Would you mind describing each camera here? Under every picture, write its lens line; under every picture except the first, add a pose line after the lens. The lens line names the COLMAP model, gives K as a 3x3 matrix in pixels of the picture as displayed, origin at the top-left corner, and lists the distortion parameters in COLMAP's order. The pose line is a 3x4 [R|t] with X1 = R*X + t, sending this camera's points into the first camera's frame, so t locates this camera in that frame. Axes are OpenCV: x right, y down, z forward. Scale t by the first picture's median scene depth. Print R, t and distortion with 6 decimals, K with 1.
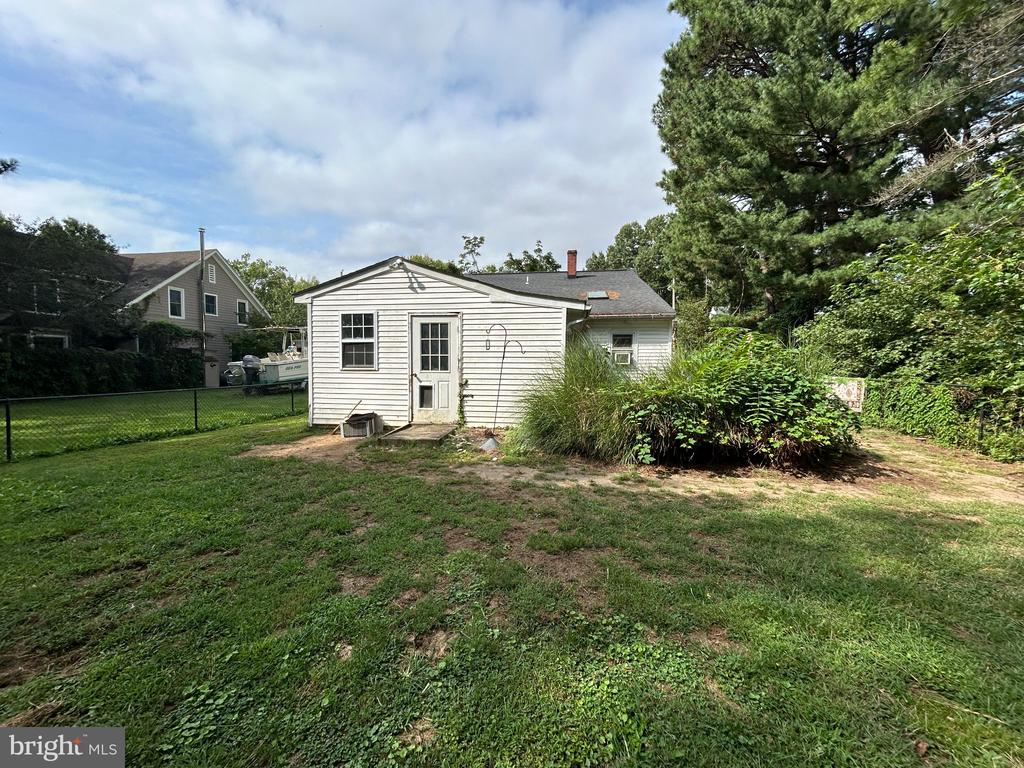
lens RADIAL K [[415.9, 0, 504.9], [0, 415.9, 389.9], [0, 0, 1]] dist [-0.013613, -0.001439]
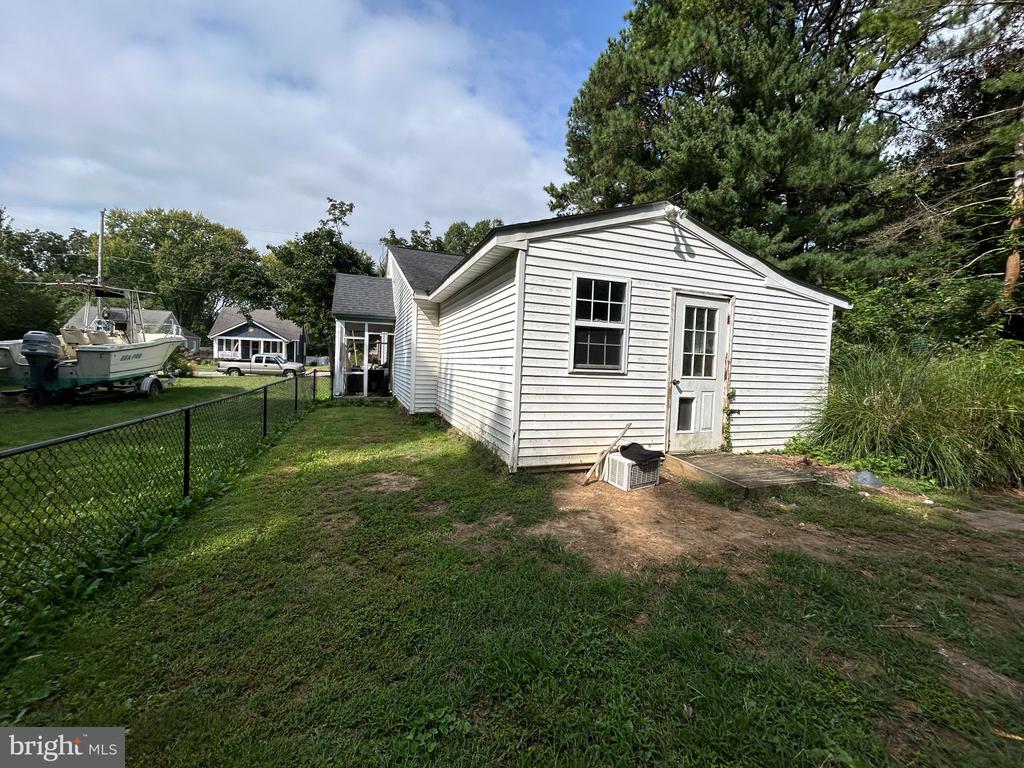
lens RADIAL K [[415.9, 0, 508.7], [0, 415.9, 380.0], [0, 0, 1]] dist [-0.013613, -0.001439]
pose [[0.873298, 0.004679, 0.487163, -0.773267], [0.001208, 0.999930, -0.011768, -0.031721], [-0.487184, 0.010865, 0.873232, 0.544852]]
